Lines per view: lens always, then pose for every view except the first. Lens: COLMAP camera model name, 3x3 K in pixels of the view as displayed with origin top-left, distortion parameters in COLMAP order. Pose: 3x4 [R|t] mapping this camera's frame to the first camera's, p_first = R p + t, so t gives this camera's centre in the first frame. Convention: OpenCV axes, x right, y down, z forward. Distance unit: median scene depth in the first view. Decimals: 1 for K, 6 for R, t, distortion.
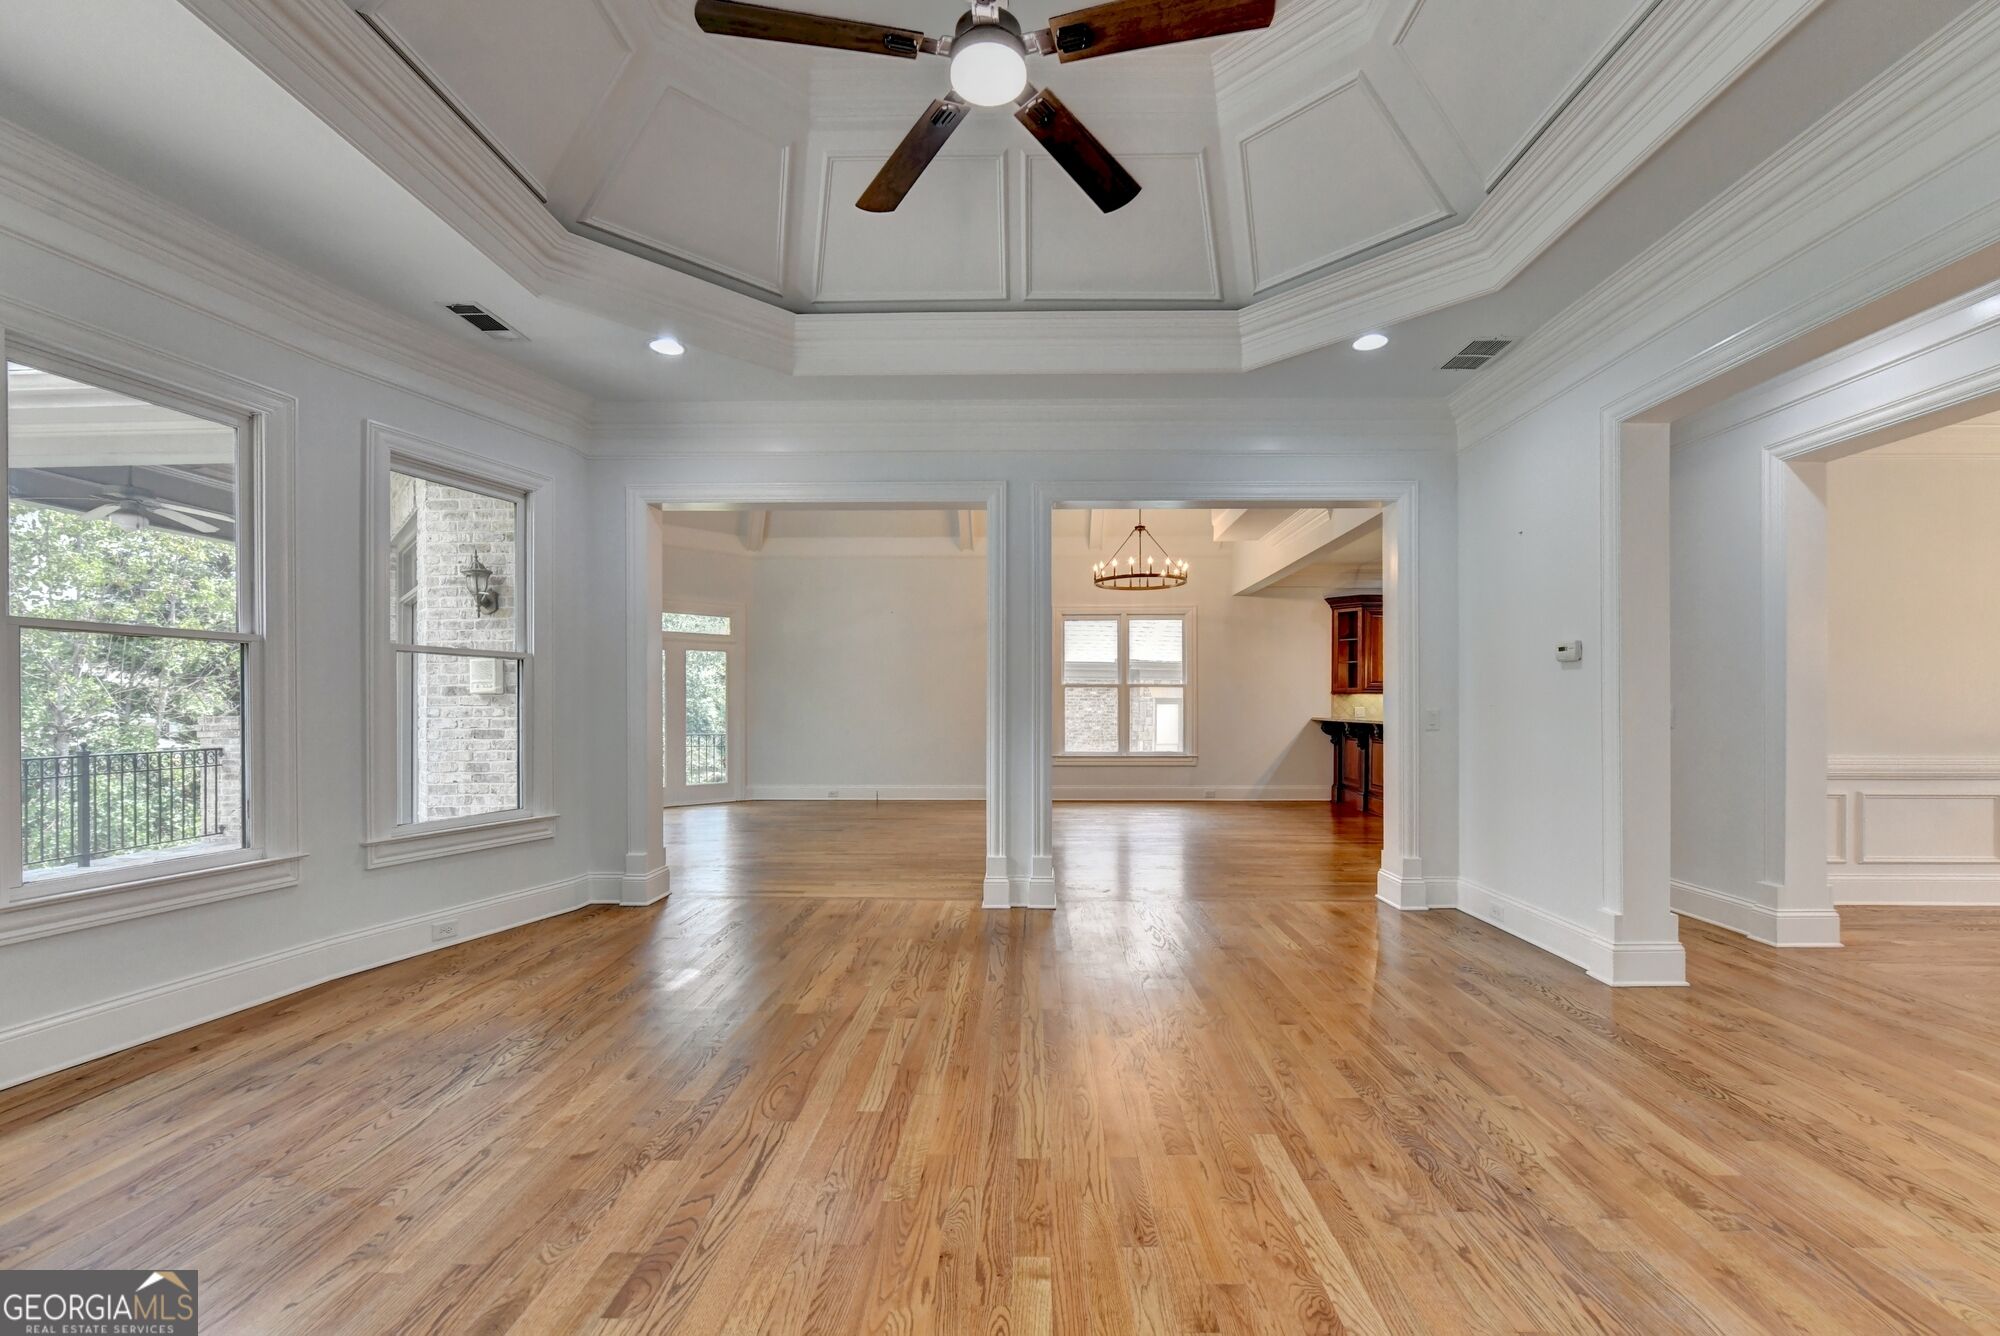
lens RADIAL K [[811.7, 0, 1018.9], [0, 811.7, 704.6], [0, 0, 1]] dist [-0.006580, -0.000474]
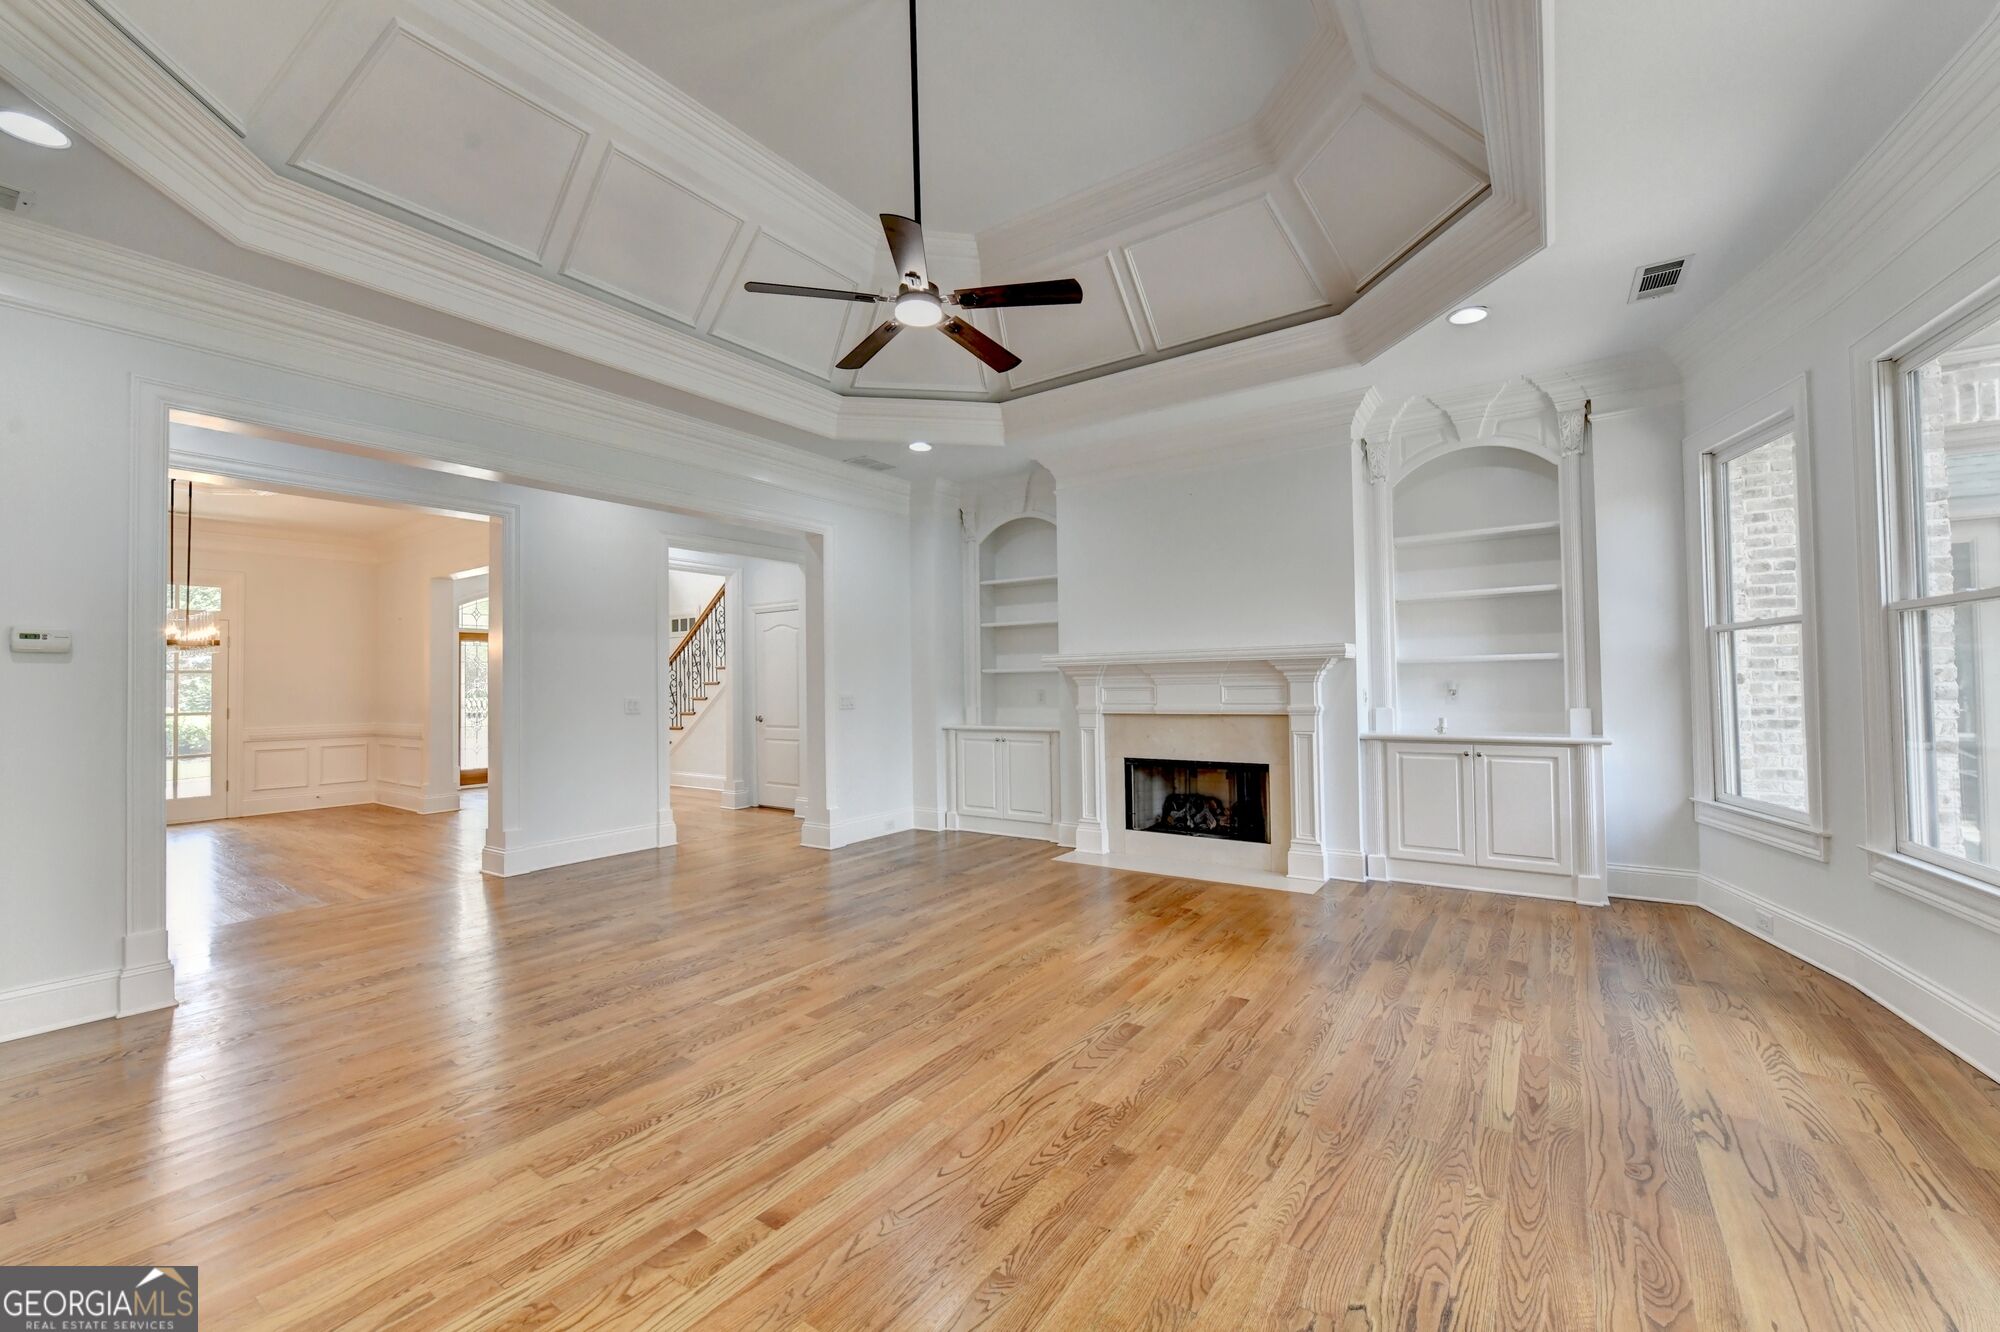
lens RADIAL K [[811.7, 0, 1005.0], [0, 811.7, 665.4], [0, 0, 1]] dist [-0.006580, -0.000474]
pose [[-0.832382, 0.026904, 0.553549, -0.674658], [0.013418, 0.999507, -0.028401, -0.006842], [-0.554040, -0.016212, -0.832332, 1.416290]]
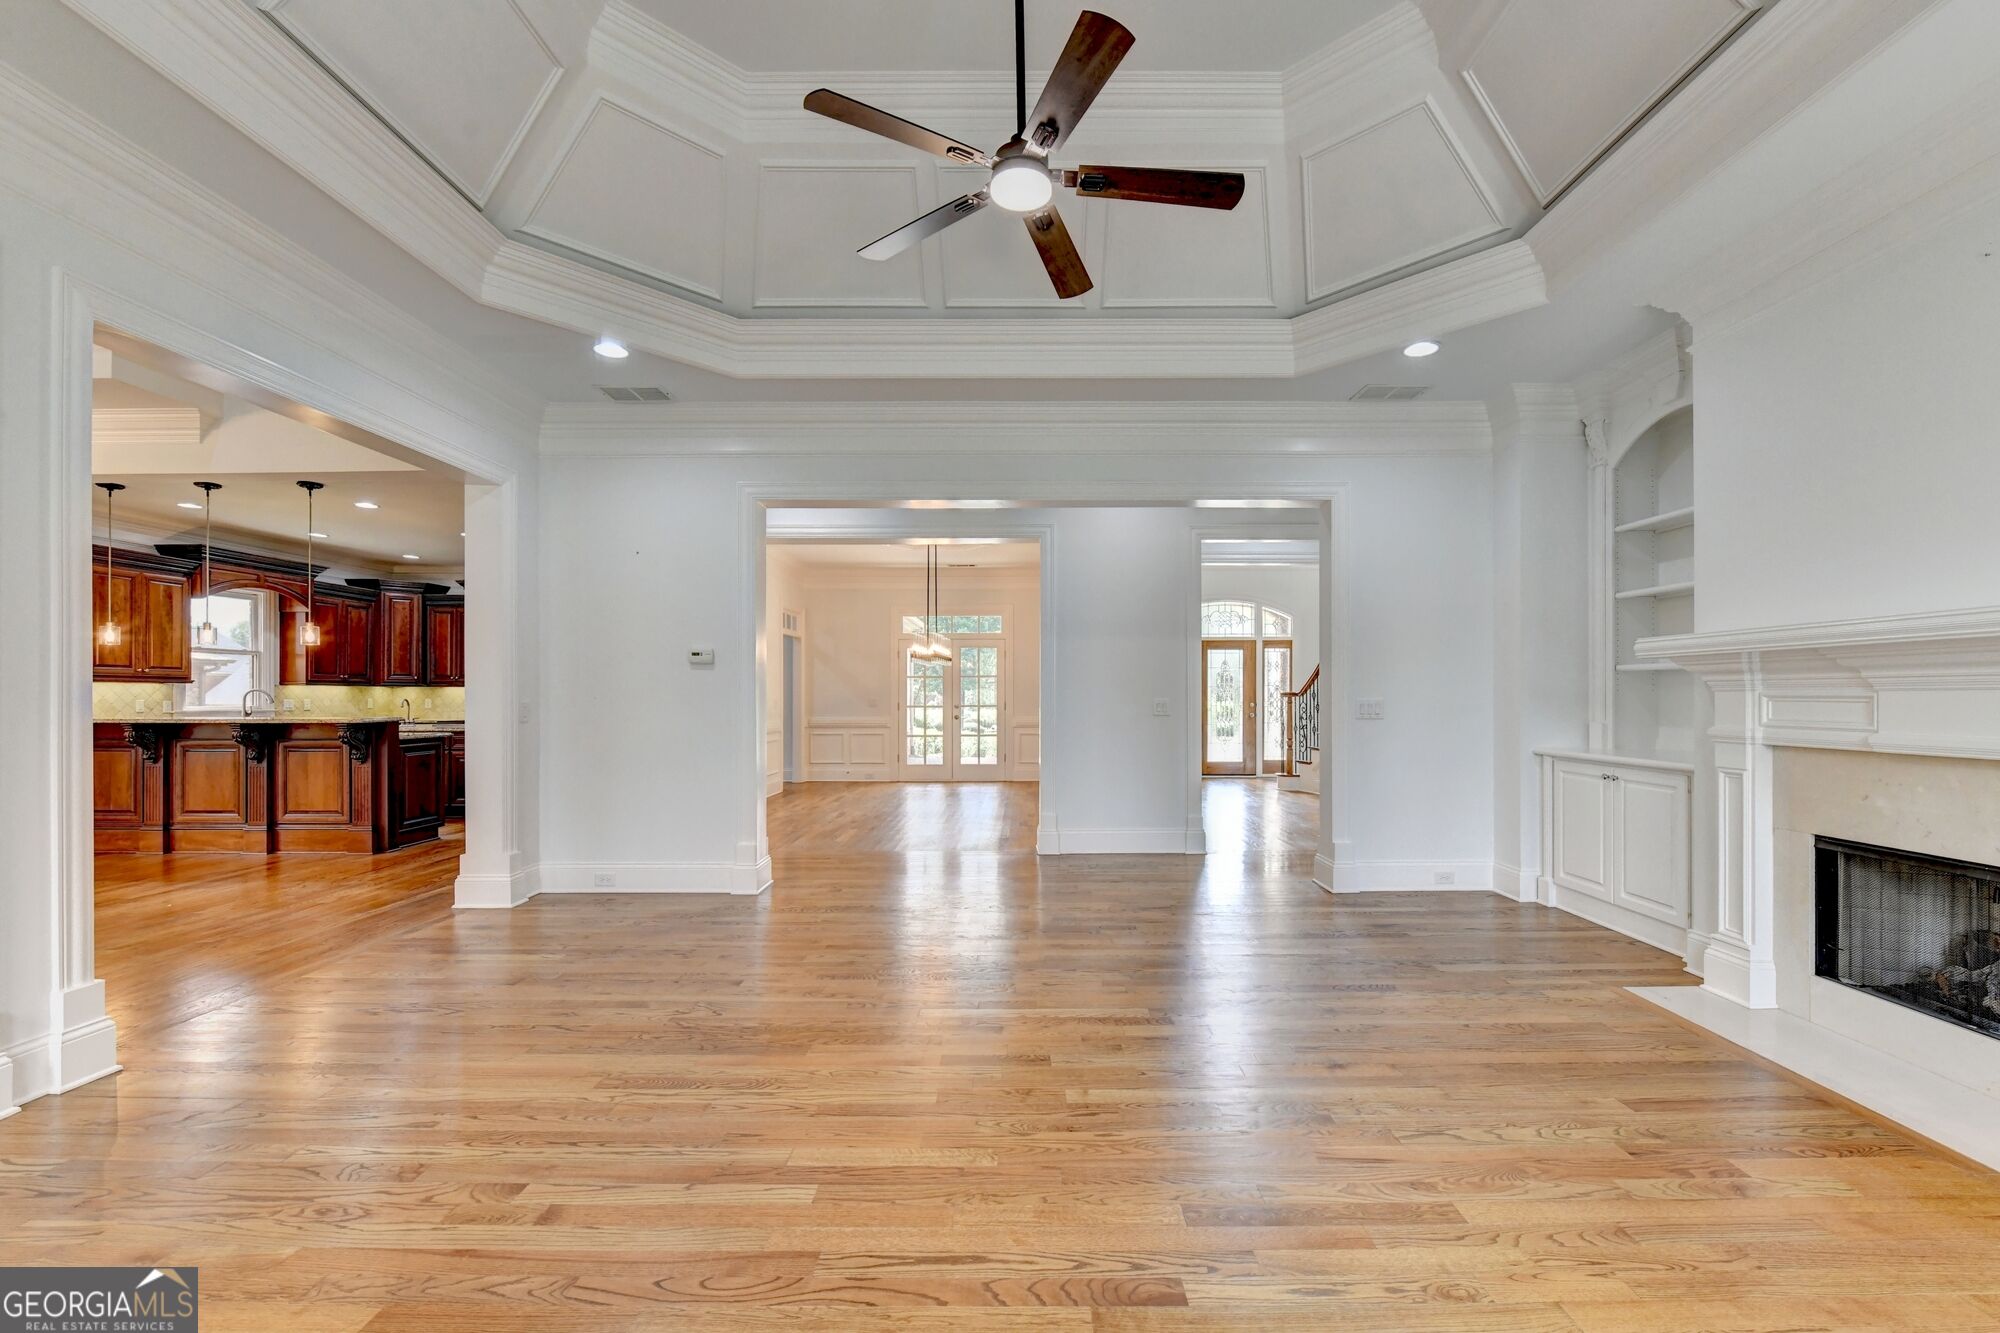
lens RADIAL K [[811.7, 0, 1009.8], [0, 811.7, 697.7], [0, 0, 1]] dist [-0.006580, -0.000474]
pose [[-0.007967, -0.000587, 0.999968, -0.797067], [-0.001985, 0.999998, 0.000571, -0.001836], [-0.999966, -0.001981, -0.007969, 0.642012]]
